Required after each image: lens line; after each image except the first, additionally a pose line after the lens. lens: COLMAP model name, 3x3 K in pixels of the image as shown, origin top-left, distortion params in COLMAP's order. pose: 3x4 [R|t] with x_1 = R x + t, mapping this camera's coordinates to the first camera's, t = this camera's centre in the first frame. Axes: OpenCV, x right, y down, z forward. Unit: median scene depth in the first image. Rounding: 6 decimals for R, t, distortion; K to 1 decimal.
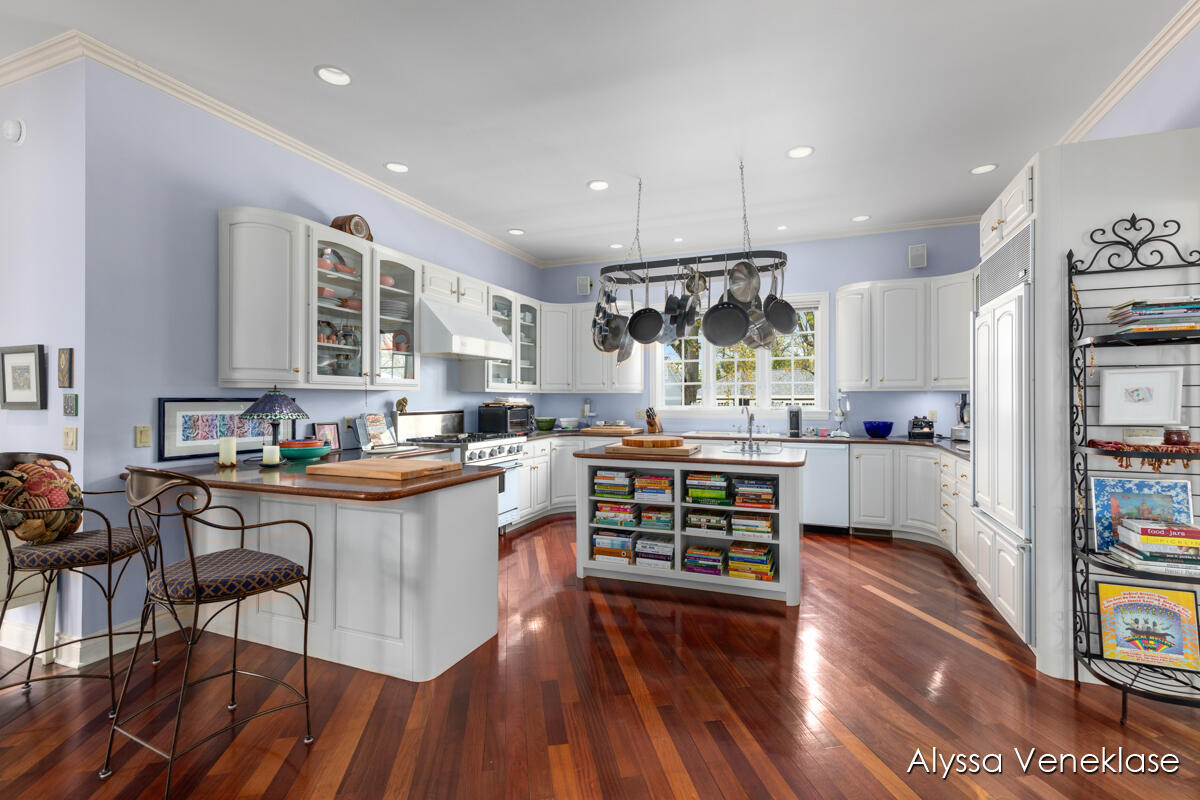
lens RADIAL K [[551.3, 0, 604.0], [0, 551.3, 394.1], [0, 0, 1]] dist [0.021395, 0.000067]
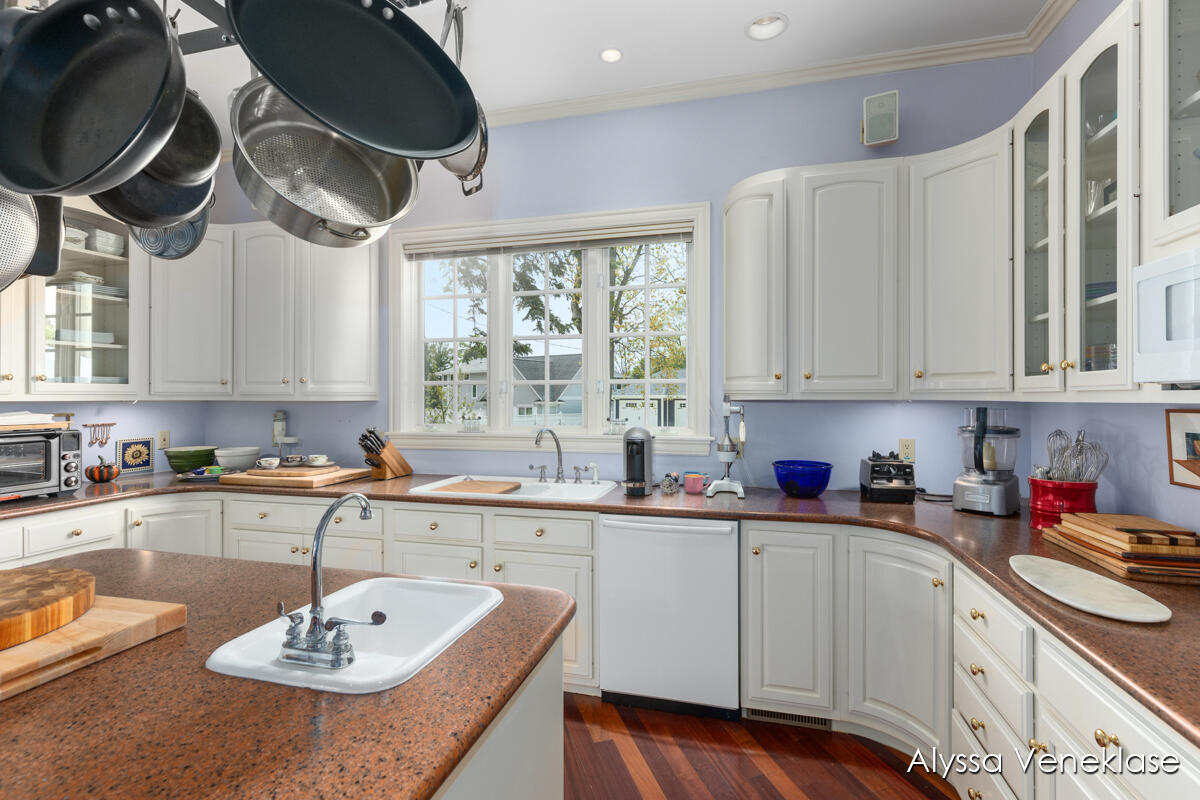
lens RADIAL K [[551.3, 0, 604.0], [0, 551.3, 394.1], [0, 0, 1]] dist [0.021395, 0.000067]
pose [[0.993395, 0.000859, 0.114744, 0.370127], [-0.001198, 0.999995, 0.002887, -0.015754], [-0.114741, -0.003005, 0.993391, 0.746683]]
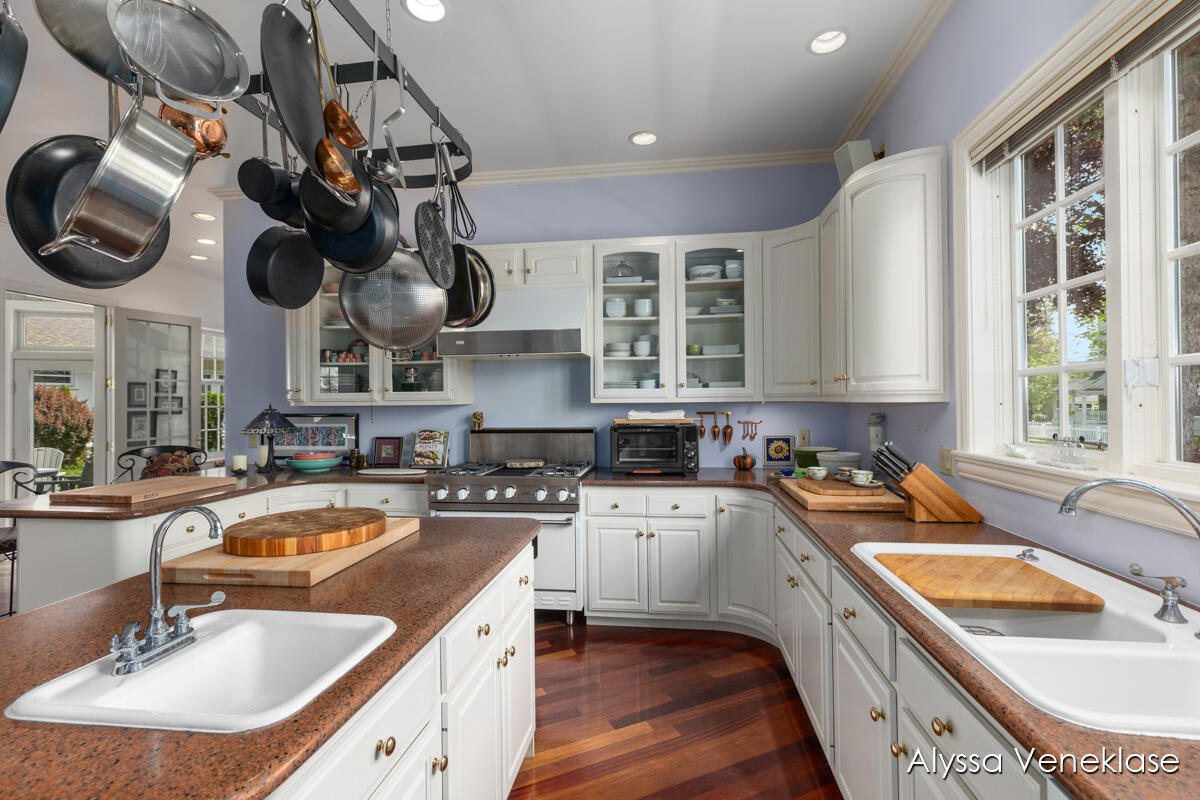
lens RADIAL K [[539.7, 0, 602.3], [0, 539.7, 399.5], [0, 0, 1]] dist [0.012082, -0.000124]
pose [[0.241566, -0.003149, -0.970379, 0.587442], [0.019105, 0.999816, 0.001511, -0.012891], [0.970196, -0.018904, 0.241582, 1.170411]]
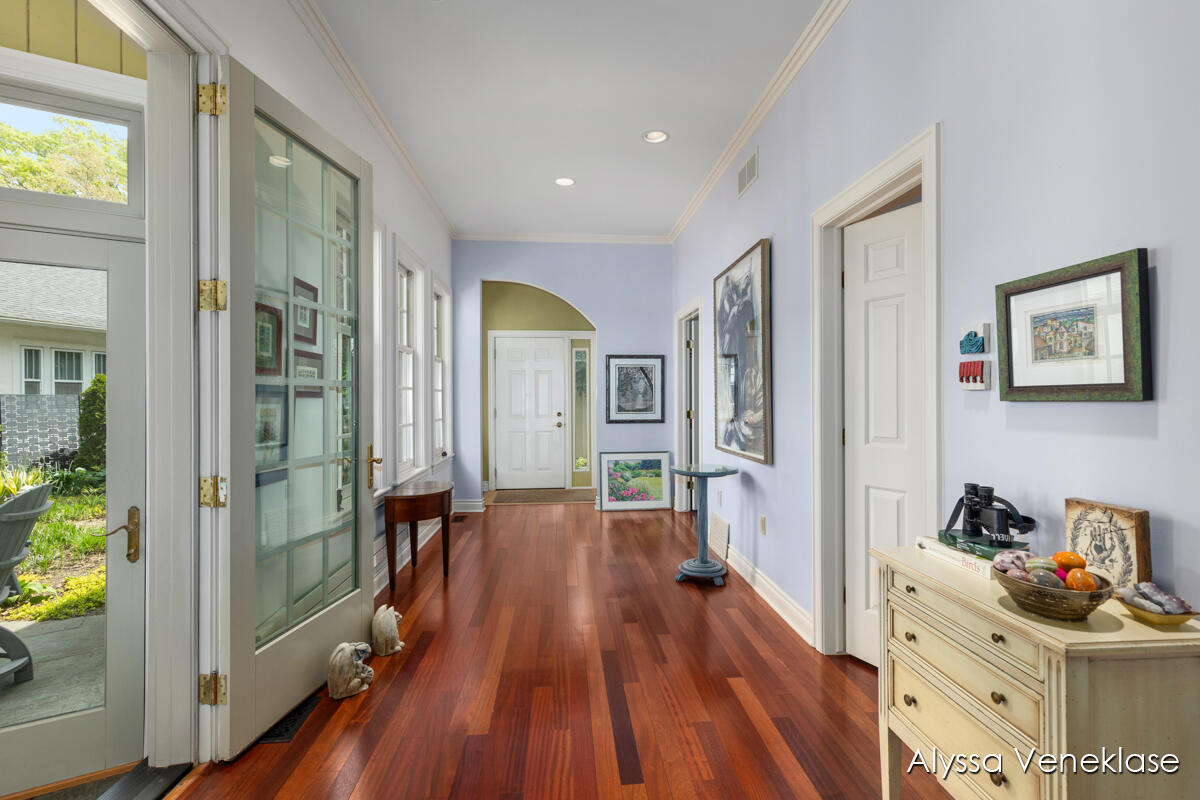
lens RADIAL K [[539.7, 0, 602.3], [0, 539.7, 399.5], [0, 0, 1]] dist [0.012082, -0.000124]
pose [[0.445750, 0.000462, -0.895158, -0.573351], [0.009647, 0.999939, 0.005320, 0.014999], [0.895106, -0.011007, 0.445718, 0.314122]]
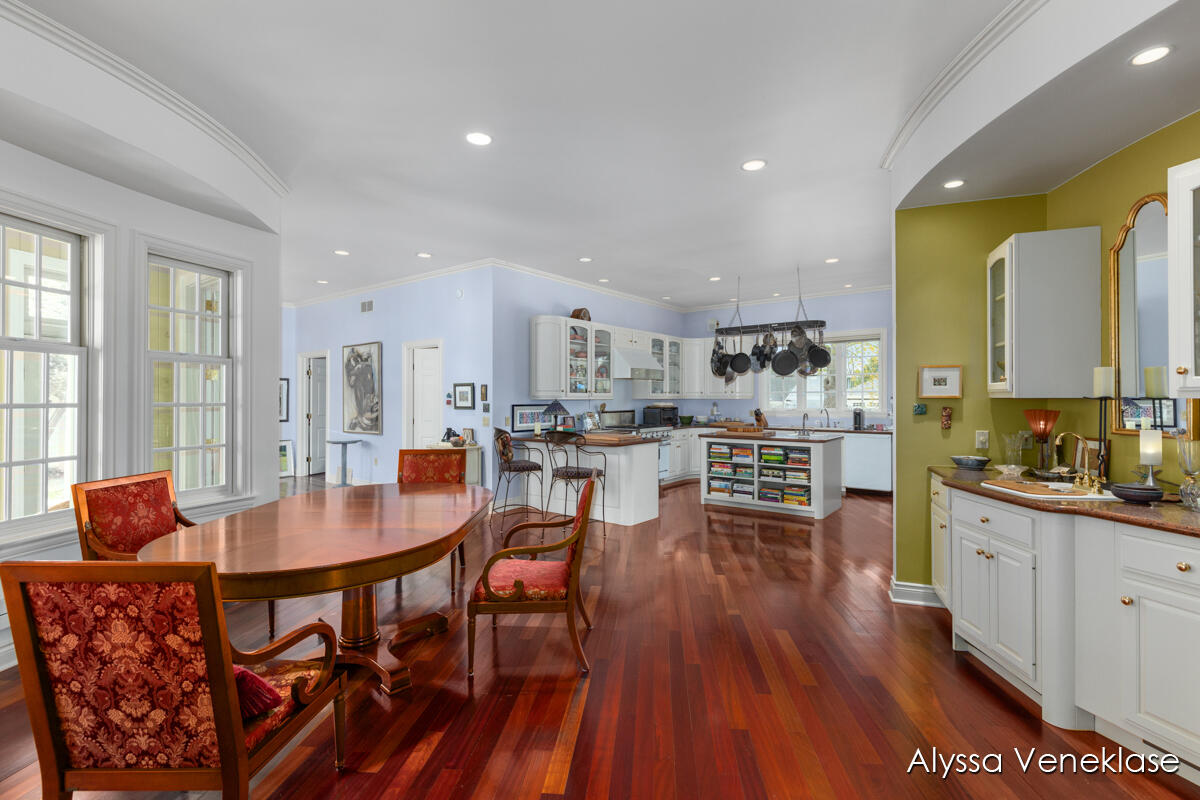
lens RADIAL K [[539.7, 0, 602.3], [0, 539.7, 399.5], [0, 0, 1]] dist [0.012082, -0.000124]
pose [[0.962362, -0.000110, -0.271772, 0.120598], [0.003234, 0.999934, 0.011049, -0.028227], [0.271753, -0.011512, 0.962298, -0.772254]]
